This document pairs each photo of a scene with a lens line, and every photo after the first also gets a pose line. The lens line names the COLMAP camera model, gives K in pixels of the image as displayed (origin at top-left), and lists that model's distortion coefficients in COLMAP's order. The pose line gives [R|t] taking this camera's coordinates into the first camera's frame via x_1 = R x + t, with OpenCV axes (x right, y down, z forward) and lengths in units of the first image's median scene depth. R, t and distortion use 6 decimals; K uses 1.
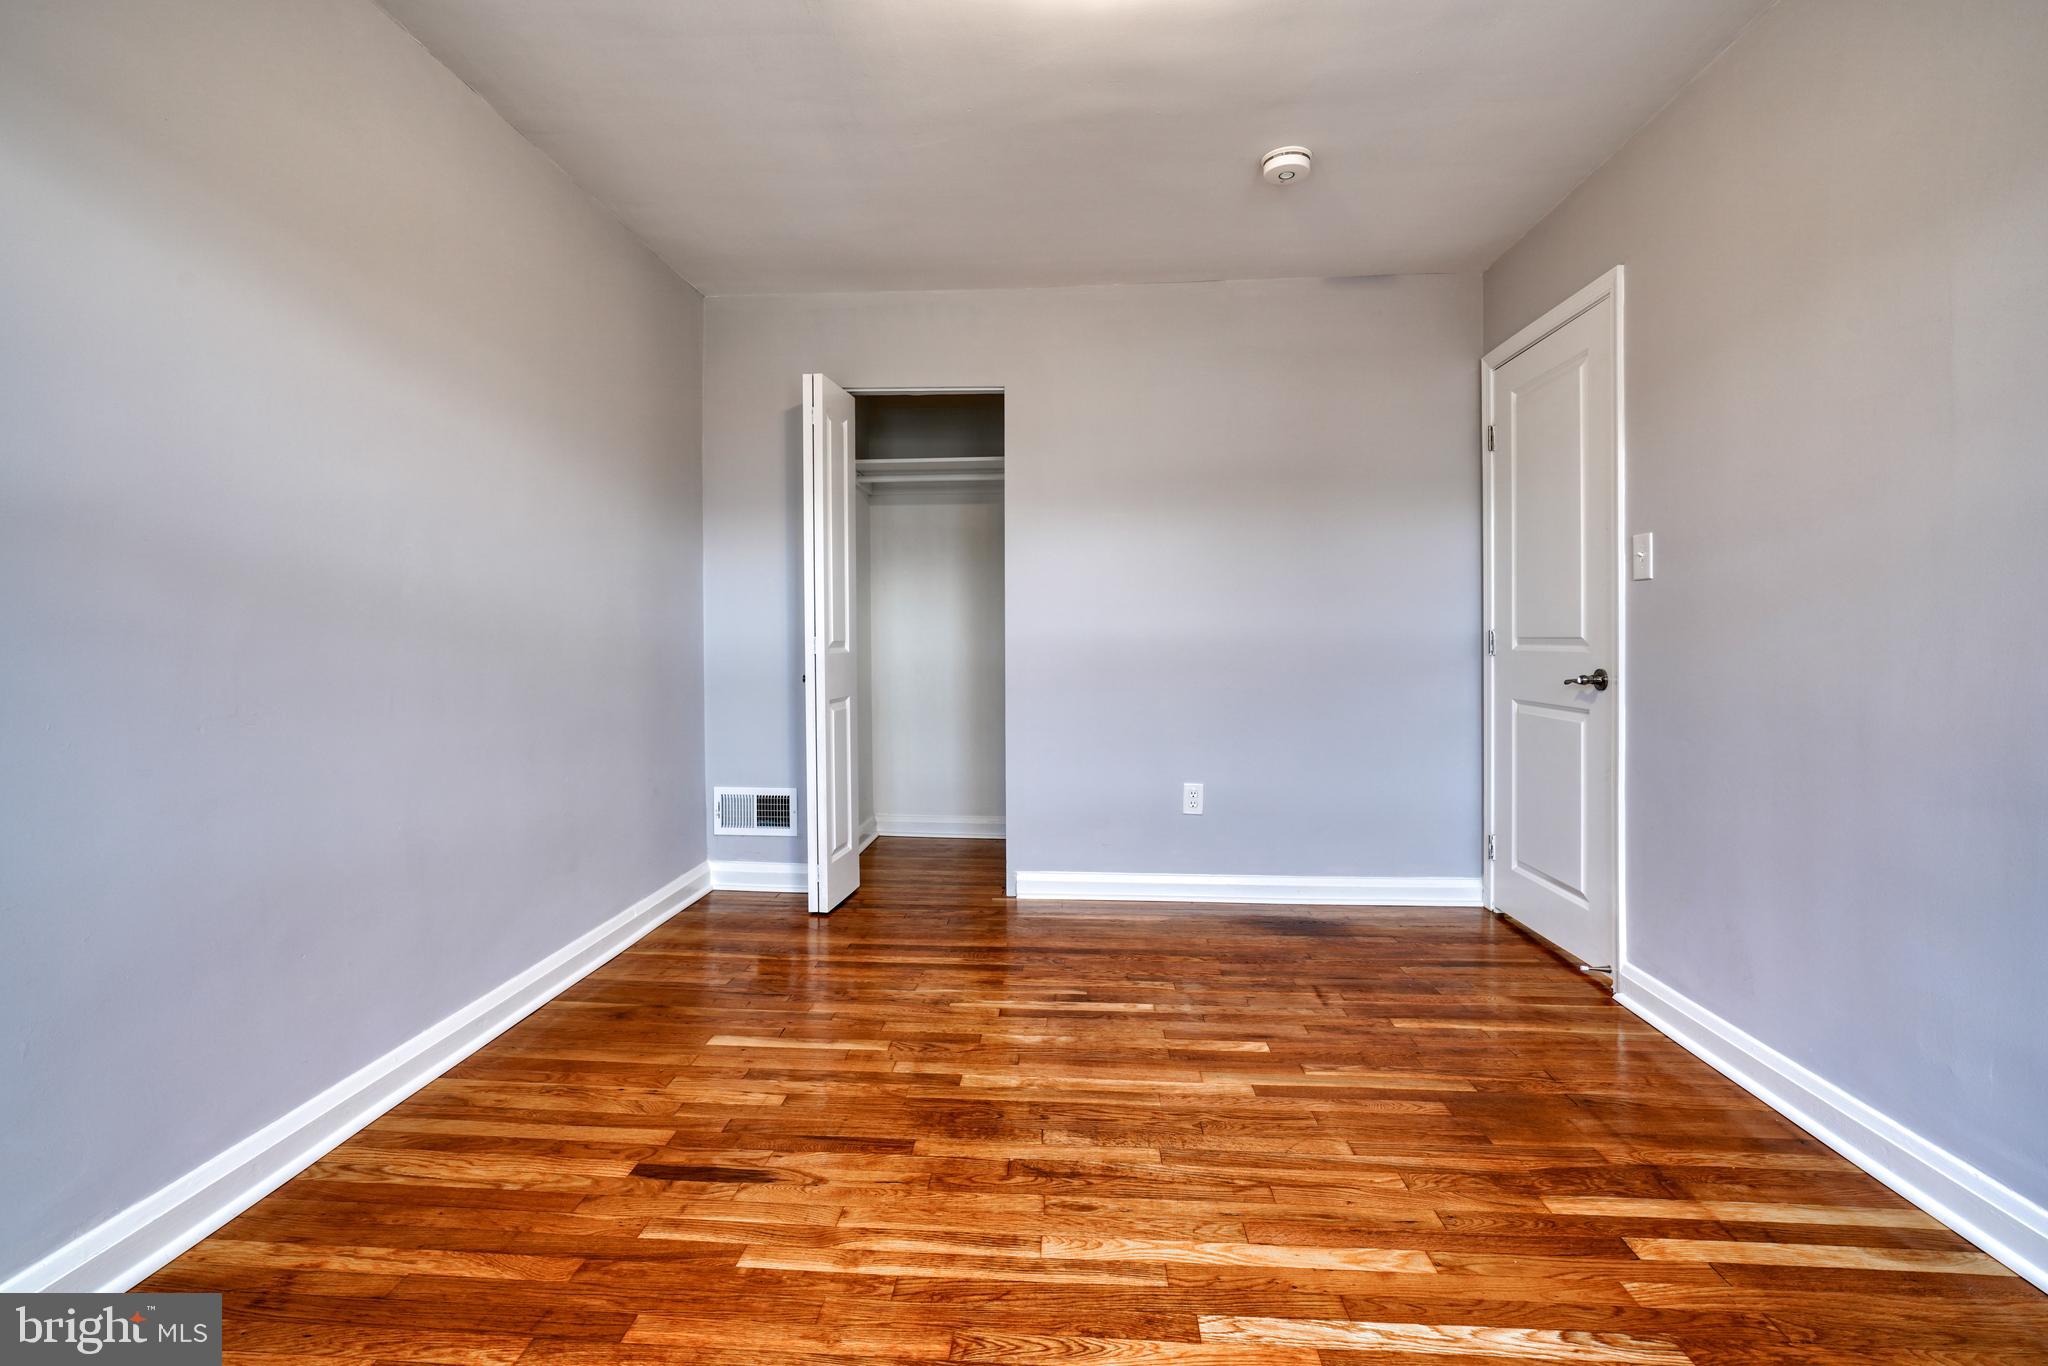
lens RADIAL K [[941.9, 0, 1028.2], [0, 941.9, 643.3], [0, 0, 1]] dist [-0.012438, 0.006720]
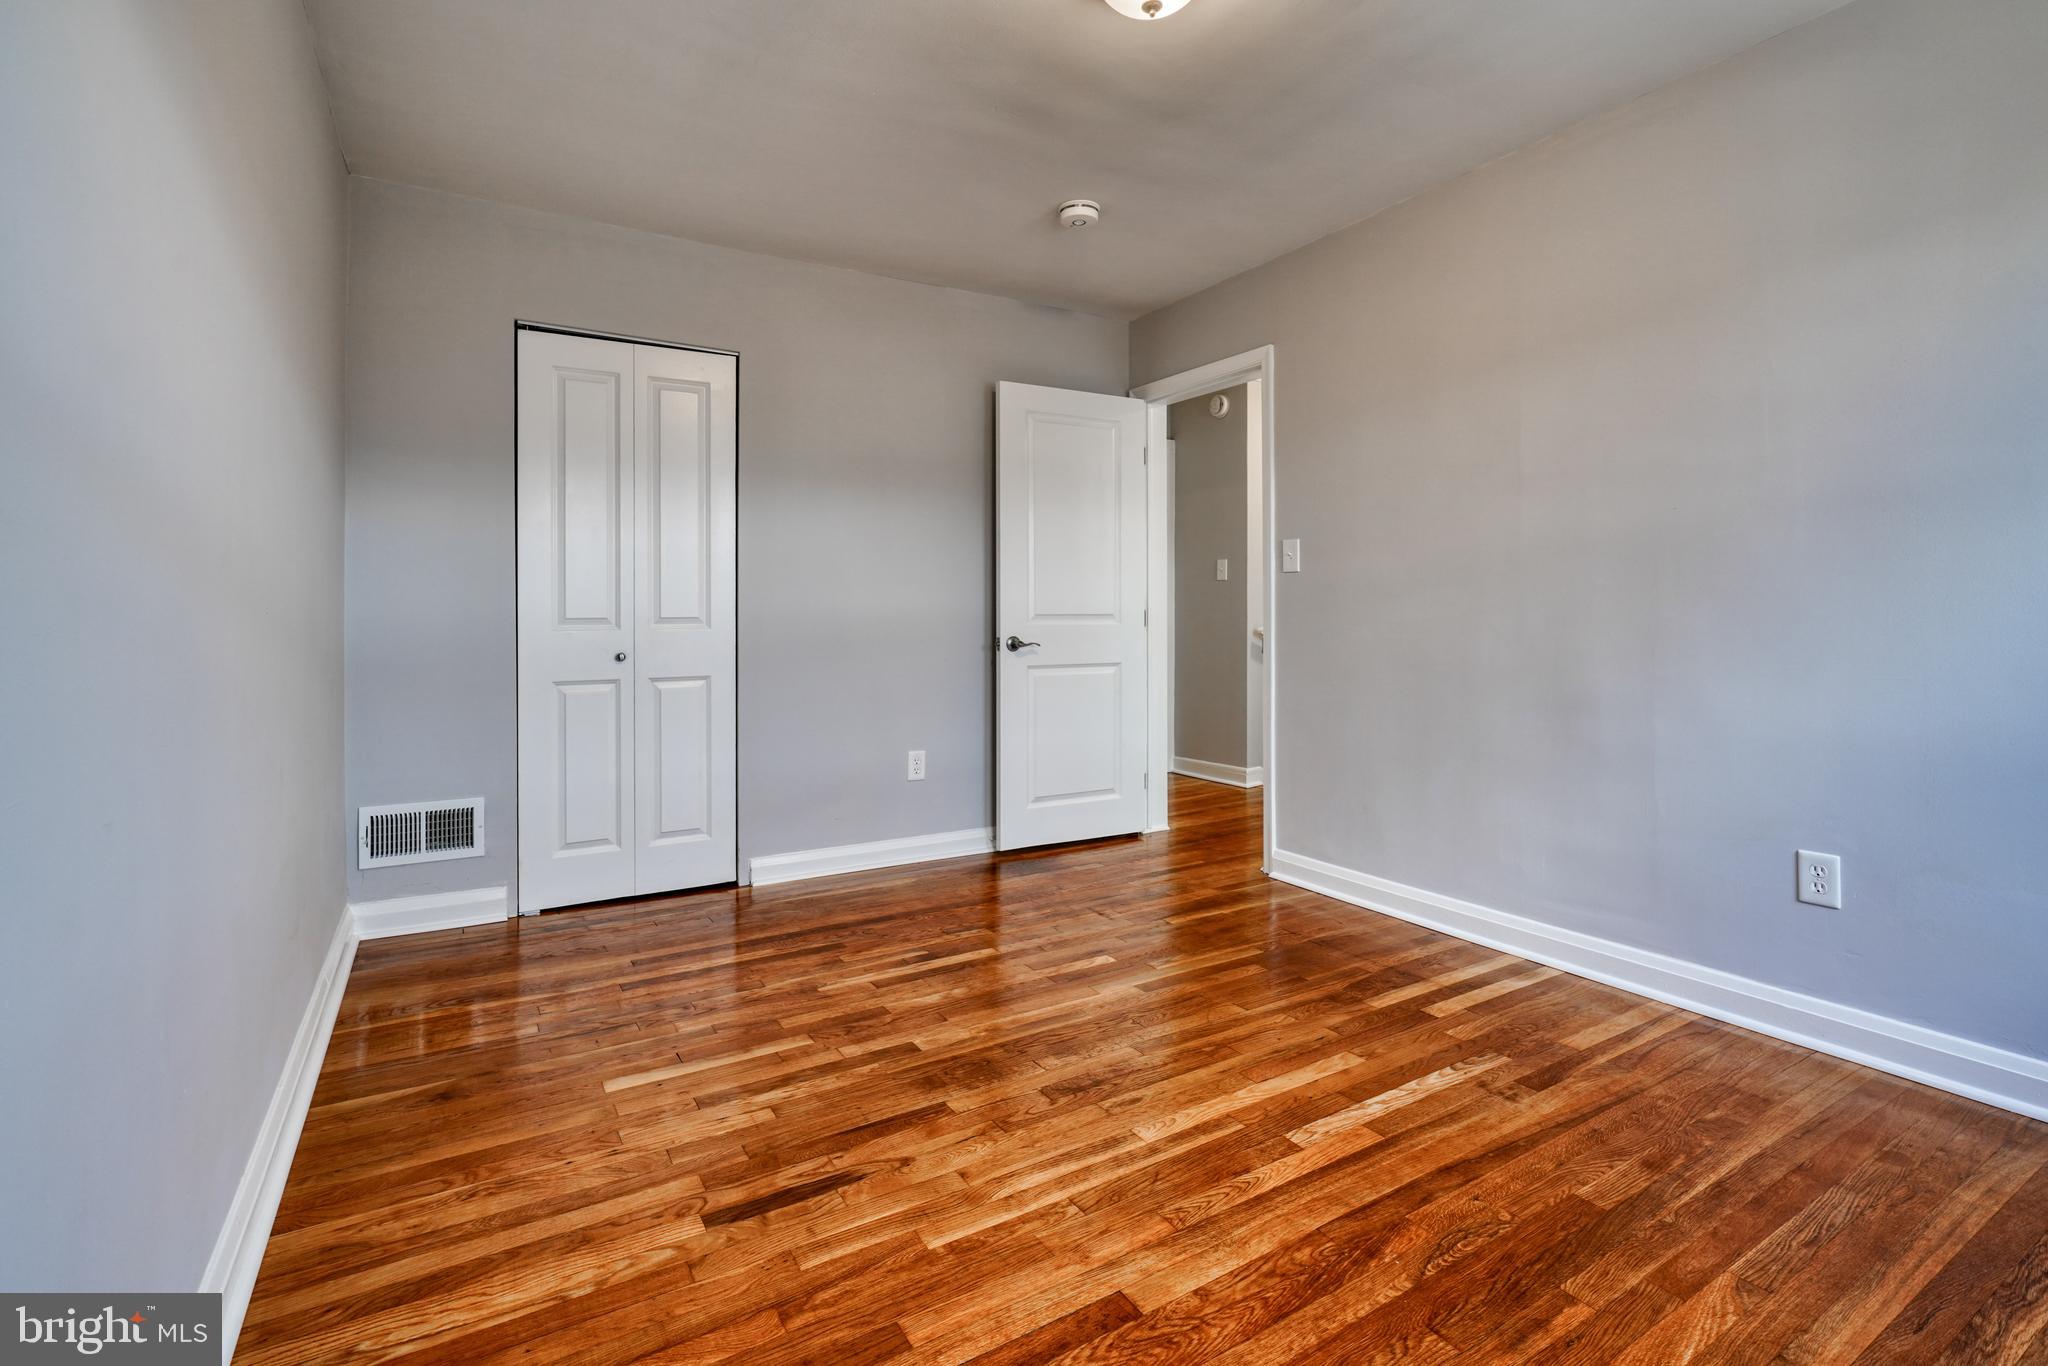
lens RADIAL K [[941.9, 0, 1033.4], [0, 941.9, 610.5], [0, 0, 1]] dist [-0.012438, 0.006720]
pose [[0.815002, 0.003506, 0.579448, -0.646750], [0.003944, 0.999925, -0.011597, 0.005244], [-0.579445, 0.011737, 0.814927, 0.103427]]
